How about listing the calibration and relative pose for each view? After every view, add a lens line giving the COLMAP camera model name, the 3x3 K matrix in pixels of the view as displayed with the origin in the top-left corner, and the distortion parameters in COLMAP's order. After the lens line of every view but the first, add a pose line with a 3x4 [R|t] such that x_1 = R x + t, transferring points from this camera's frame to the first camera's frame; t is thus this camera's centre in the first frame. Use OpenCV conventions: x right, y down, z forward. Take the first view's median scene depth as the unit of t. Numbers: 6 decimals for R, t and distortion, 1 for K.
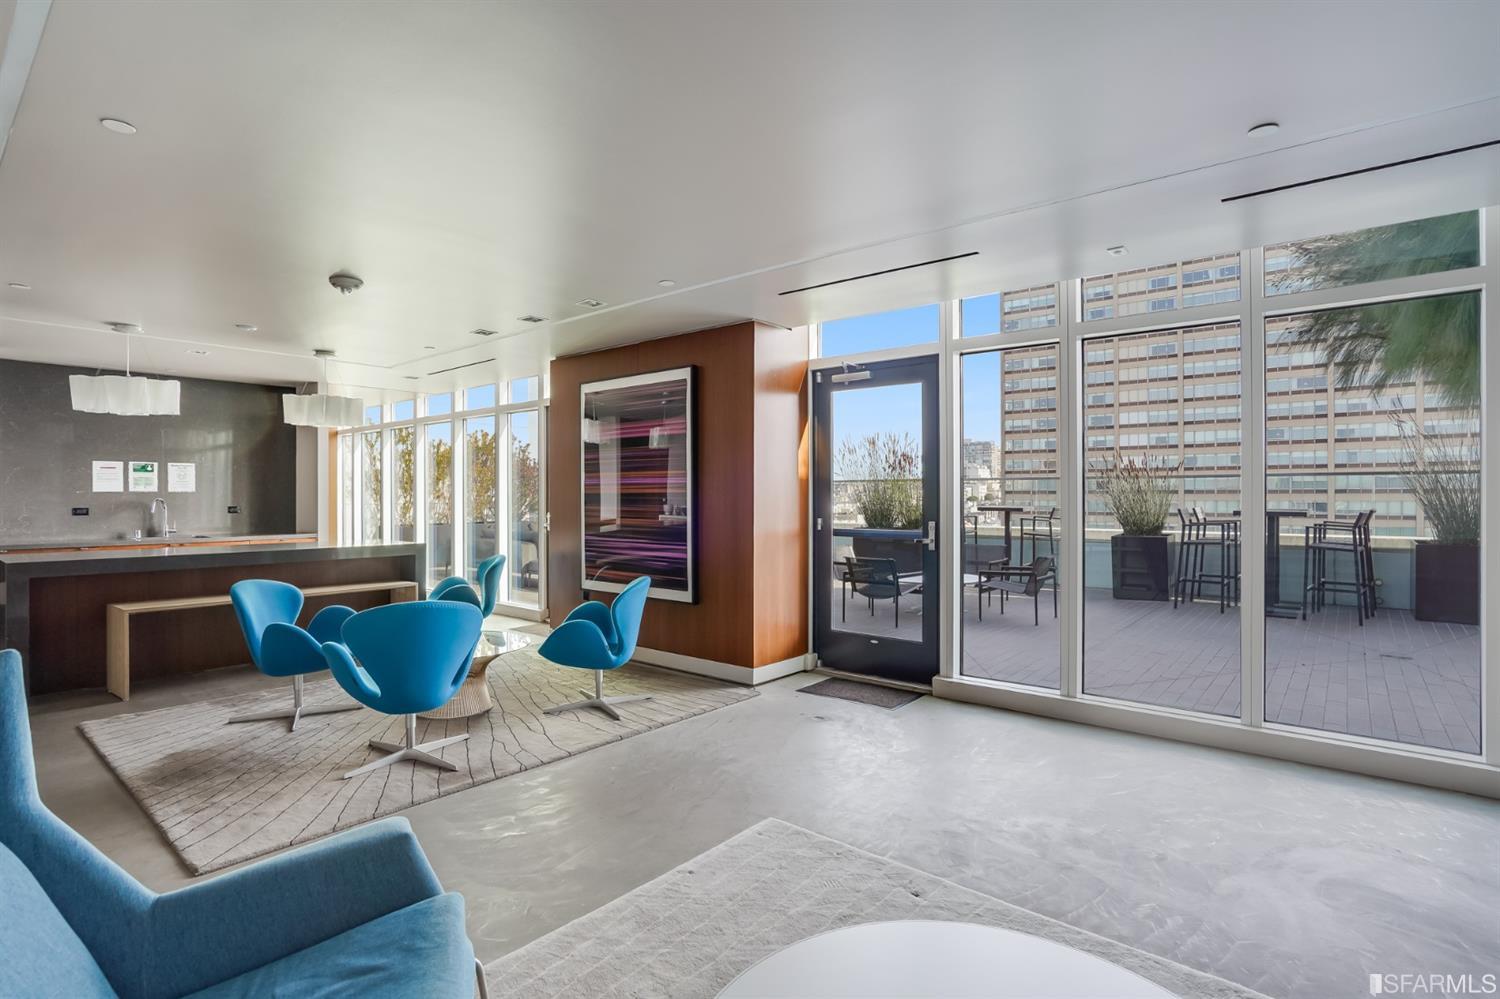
lens RADIAL K [[706.4, 0, 759.3], [0, 706.4, 493.6], [0, 0, 1]] dist [-0.012786, 0.004732]
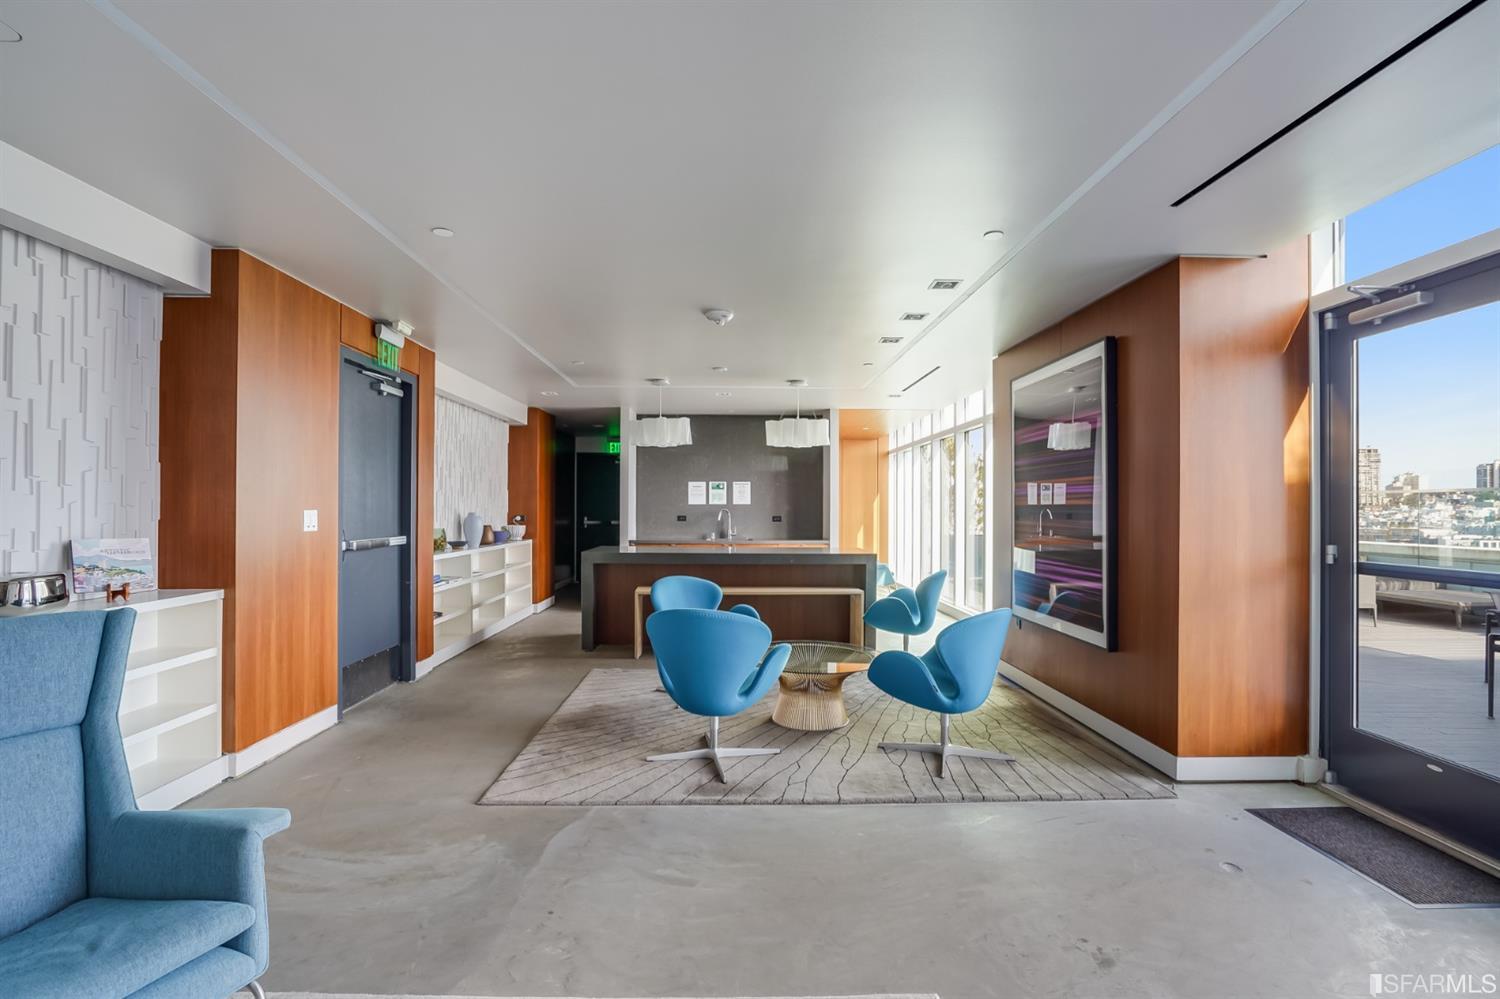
lens RADIAL K [[691.1, 0, 748.6], [0, 691.1, 504.9], [0, 0, 1]] dist [-0.025346, 0.009275]
pose [[0.680099, 0.000030, -0.733121, 0.194531], [-0.002468, 0.999994, -0.002248, 0.002147], [0.733116, 0.003338, 0.680095, 0.229546]]
